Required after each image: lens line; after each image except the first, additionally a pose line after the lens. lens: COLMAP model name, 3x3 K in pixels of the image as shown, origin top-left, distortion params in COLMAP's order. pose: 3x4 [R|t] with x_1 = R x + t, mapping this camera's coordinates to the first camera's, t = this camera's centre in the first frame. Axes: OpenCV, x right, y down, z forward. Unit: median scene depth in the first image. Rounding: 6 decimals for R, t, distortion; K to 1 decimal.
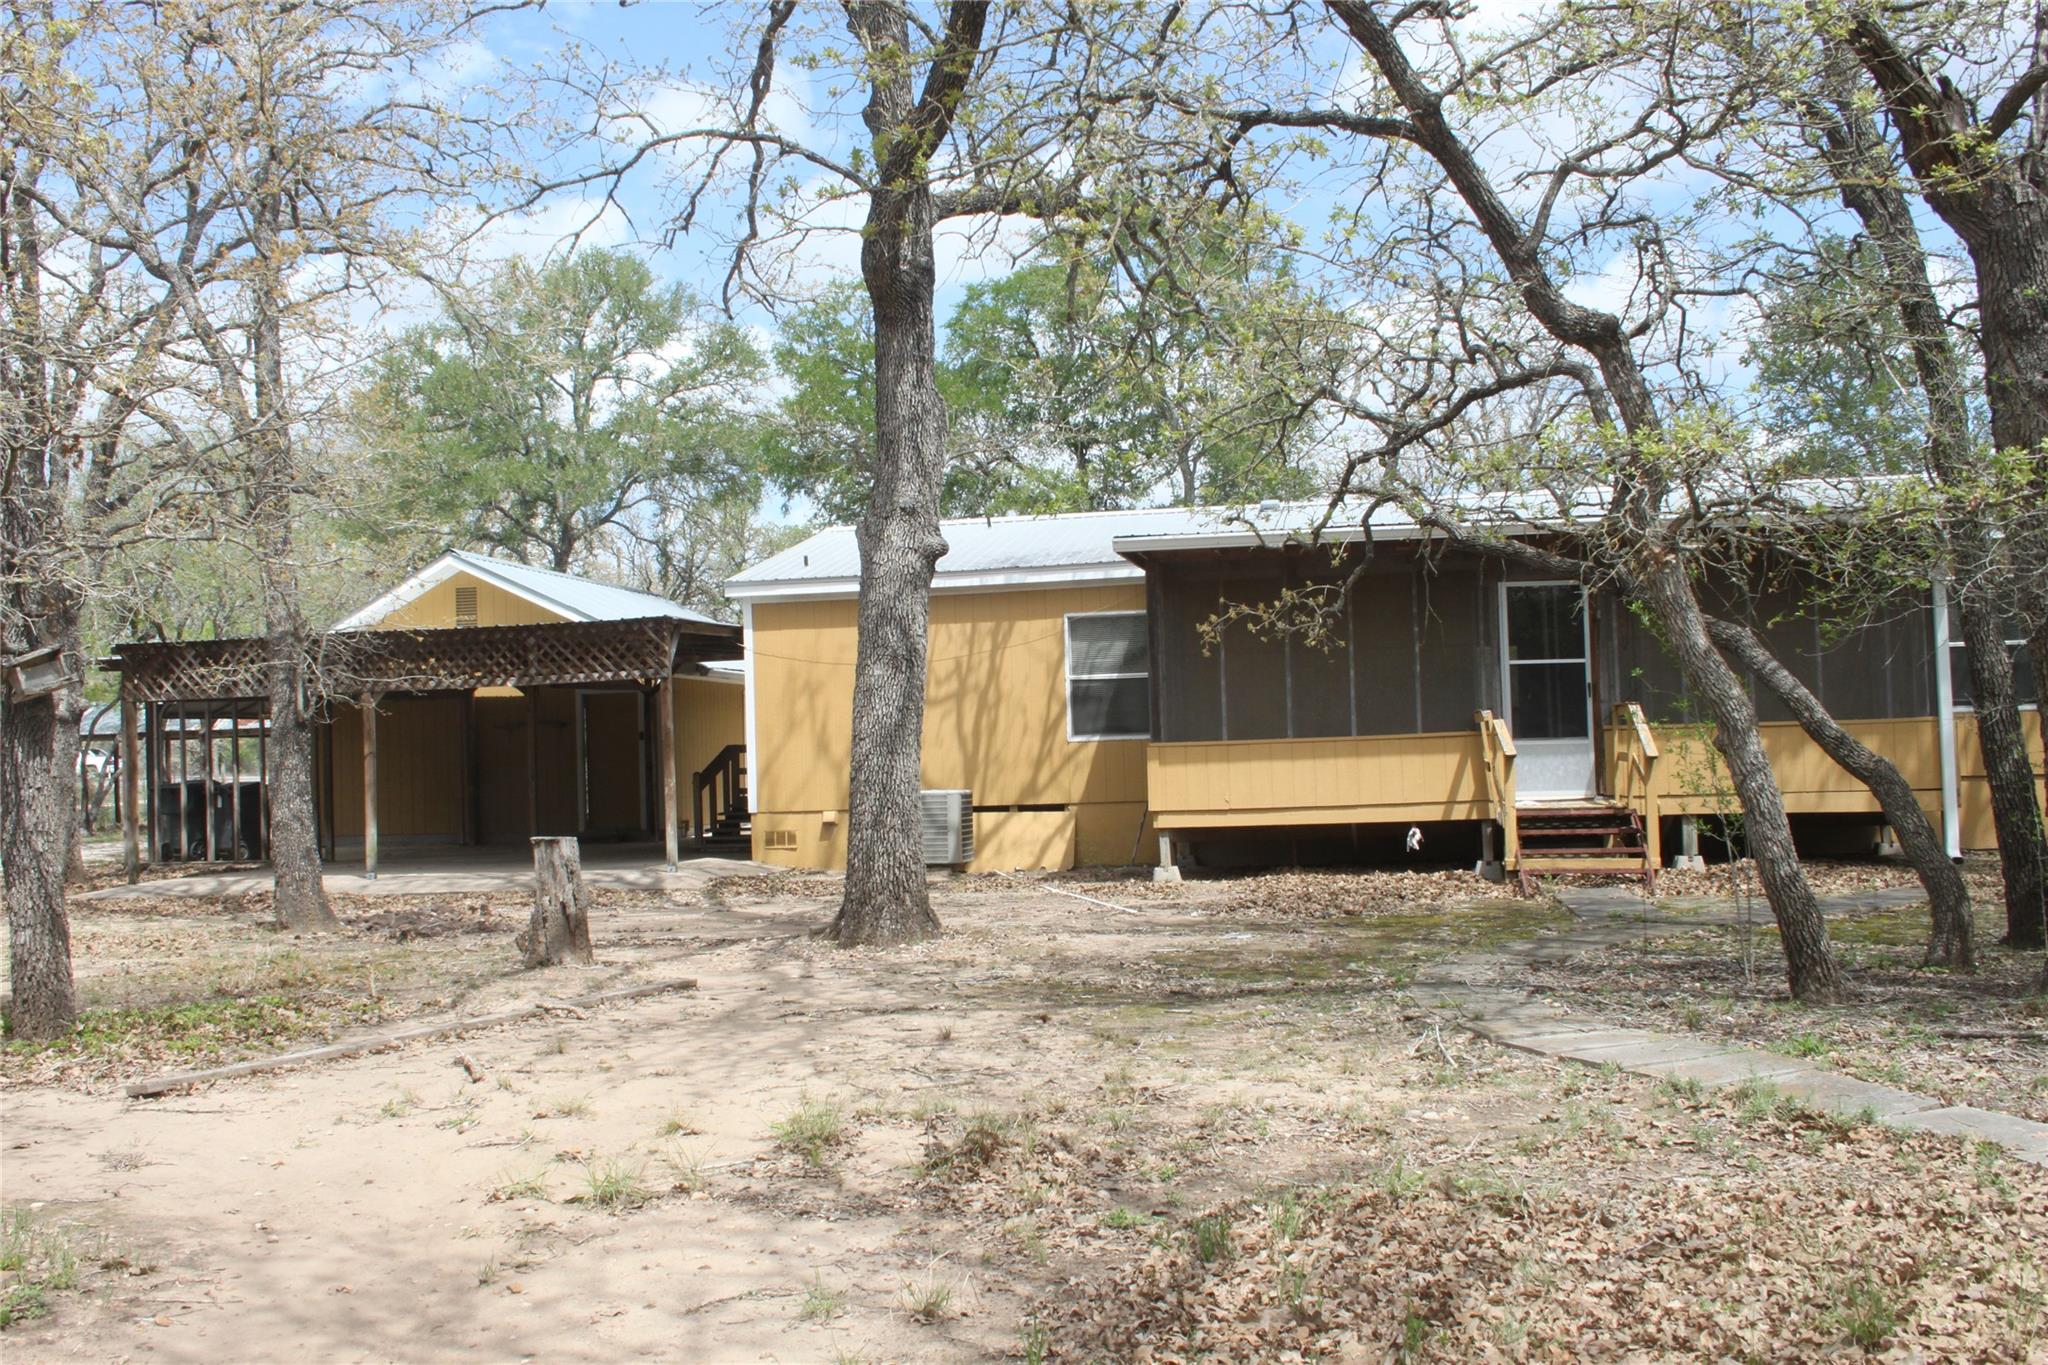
lens RADIAL K [[1919.4, 0, 994.7], [0, 1919.4, 673.7], [0, 0, 1]] dist [-0.131612, 0.125236]
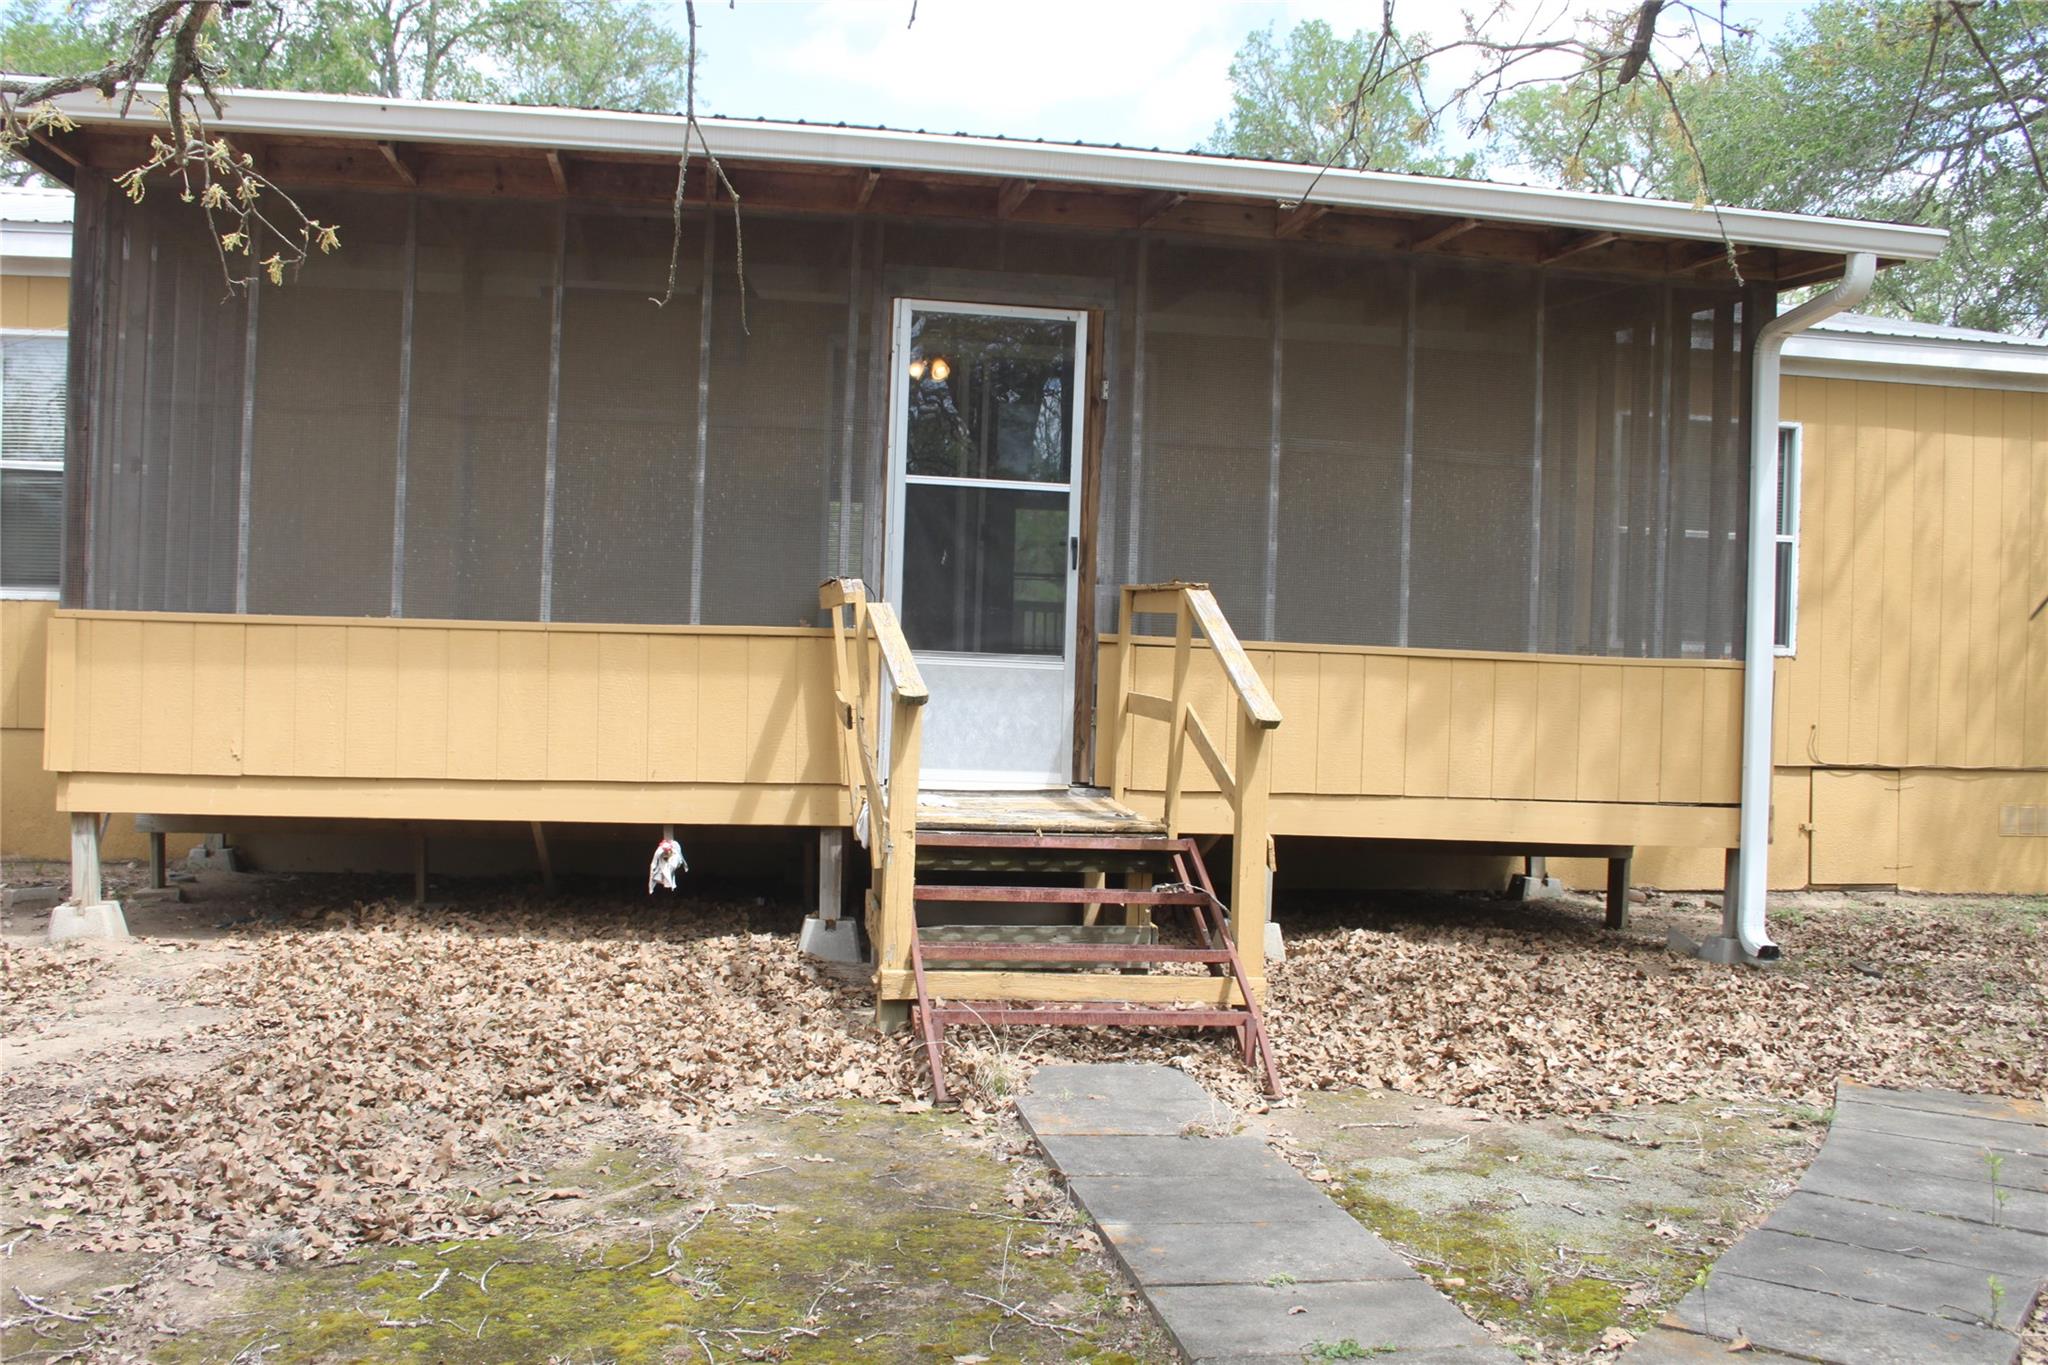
lens RADIAL K [[1919.4, 0, 994.7], [0, 1919.4, 673.7], [0, 0, 1]] dist [-0.131612, 0.125236]
pose [[0.940139, 0.054202, 0.336452, 0.141101], [-0.070367, 0.996870, 0.036031, 0.021844], [-0.333446, -0.057550, 0.941011, 0.565562]]
